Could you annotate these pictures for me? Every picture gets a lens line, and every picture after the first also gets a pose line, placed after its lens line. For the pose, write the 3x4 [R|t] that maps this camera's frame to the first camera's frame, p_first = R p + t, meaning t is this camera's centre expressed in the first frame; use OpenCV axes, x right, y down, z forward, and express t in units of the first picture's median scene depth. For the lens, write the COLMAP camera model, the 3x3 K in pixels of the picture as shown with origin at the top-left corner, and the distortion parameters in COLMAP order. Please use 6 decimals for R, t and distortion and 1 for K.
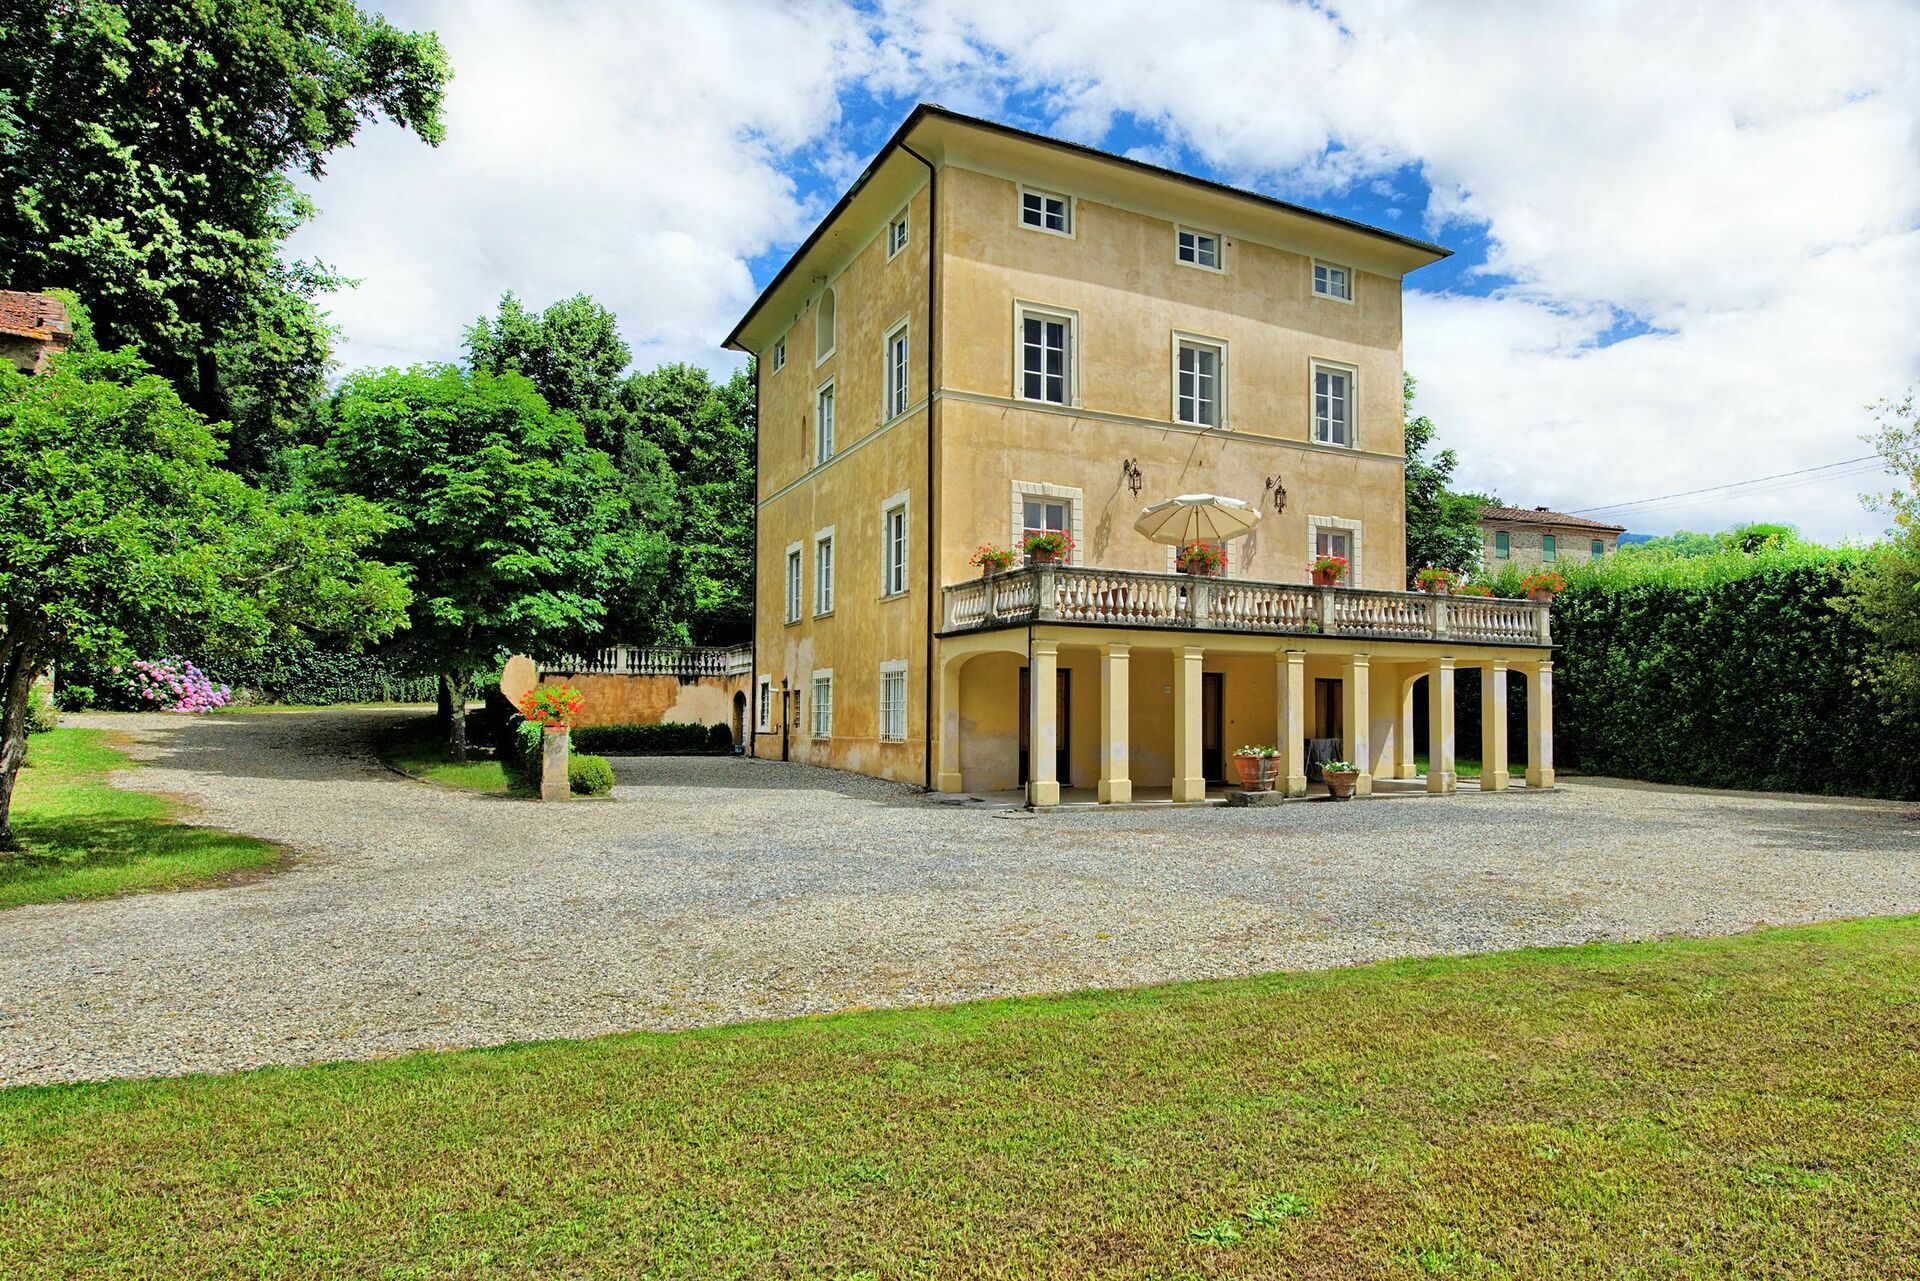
lens RADIAL K [[983.2, 0, 960.1], [0, 983.2, 685.4], [0, 0, 1]] dist [0.000784, -0.000894]
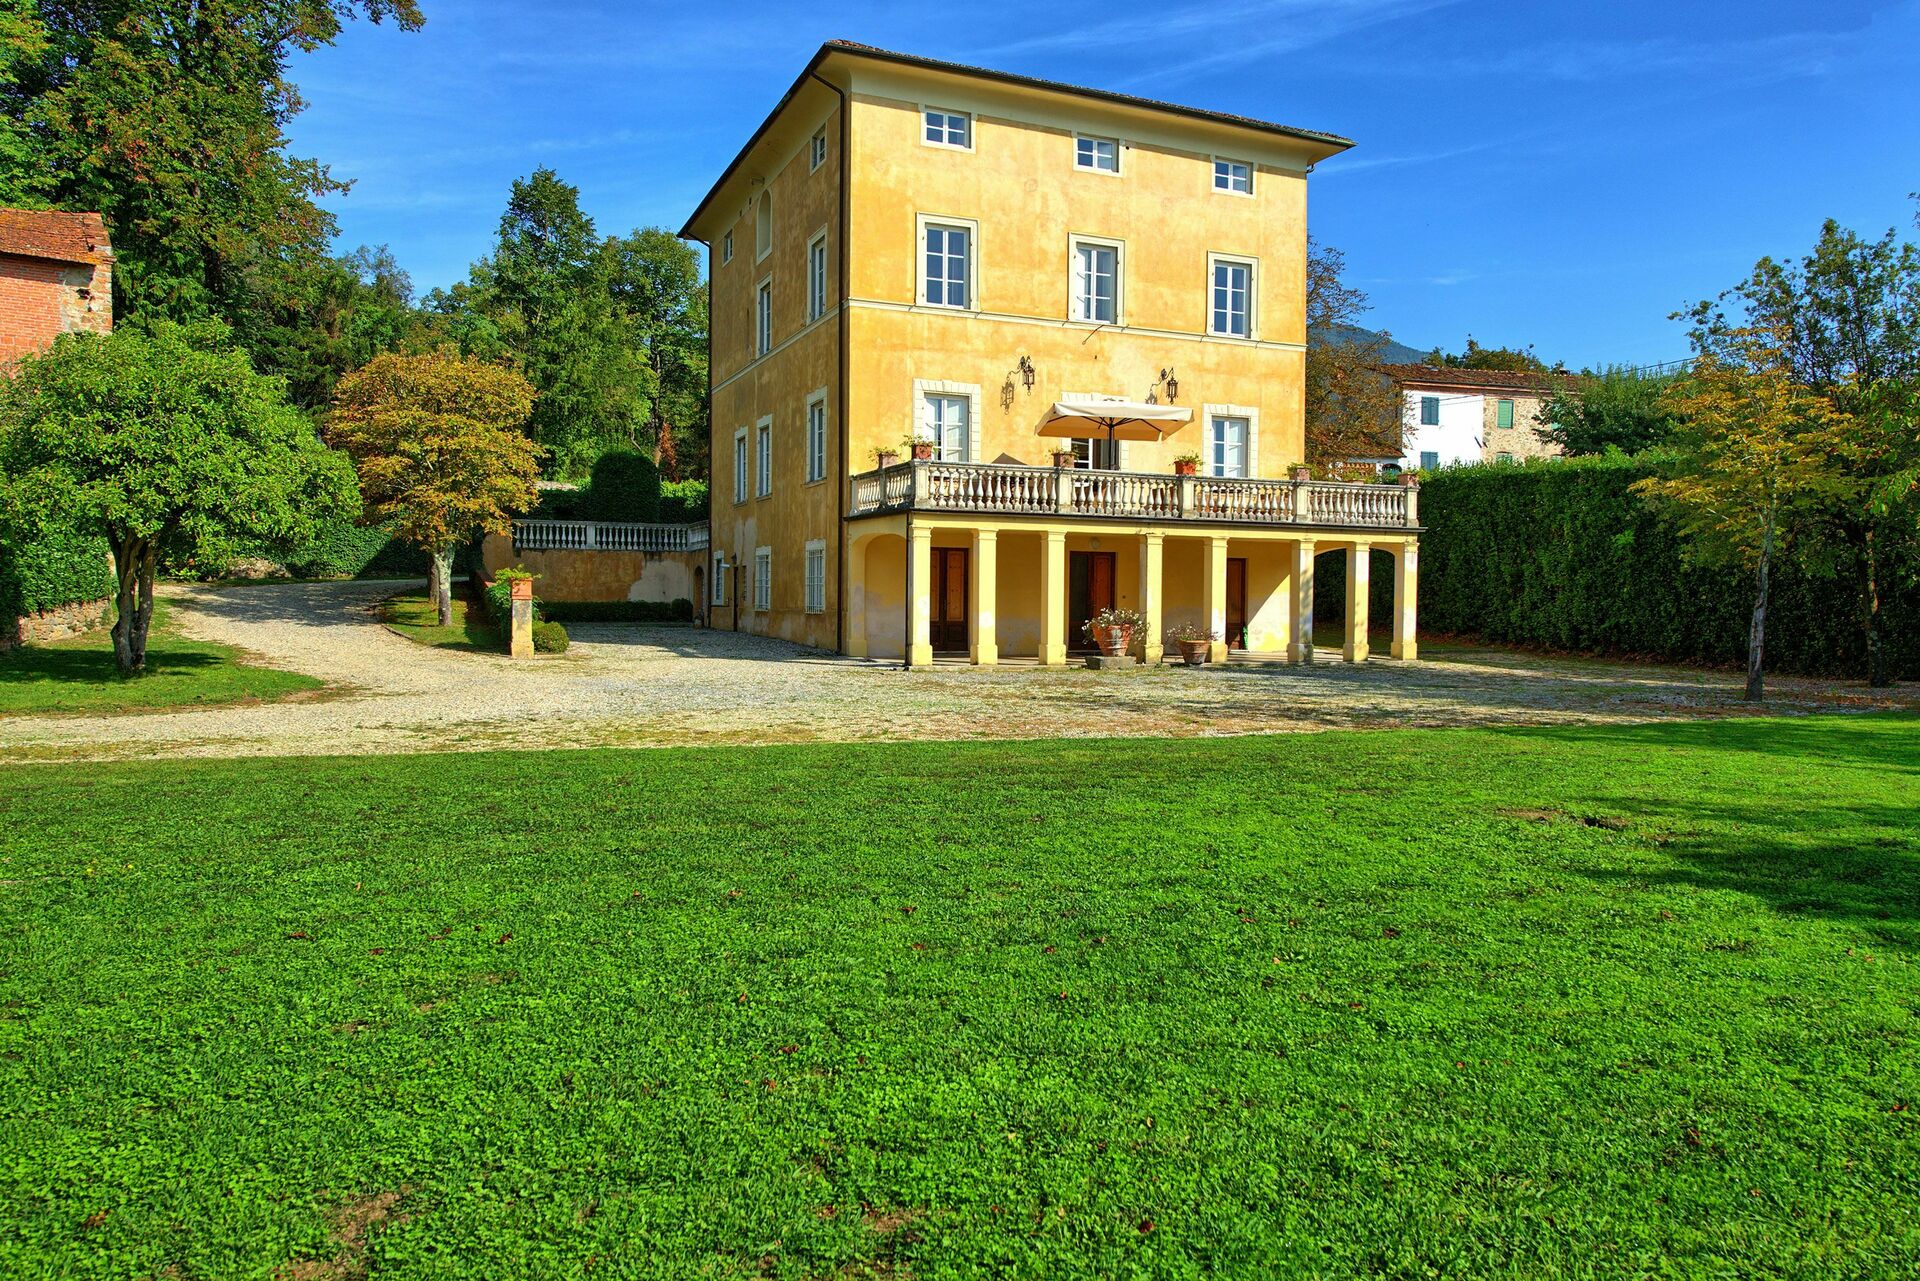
lens RADIAL K [[1281.3, 0, 960.0], [0, 1281.3, 640.5], [0, 0, 1]] dist [-0.003245, 0.001136]
pose [[0.995418, 0.009113, -0.095185, 0.237689], [-0.002654, 0.997698, 0.067766, -0.010766], [0.095584, -0.067203, 0.993150, -0.442632]]
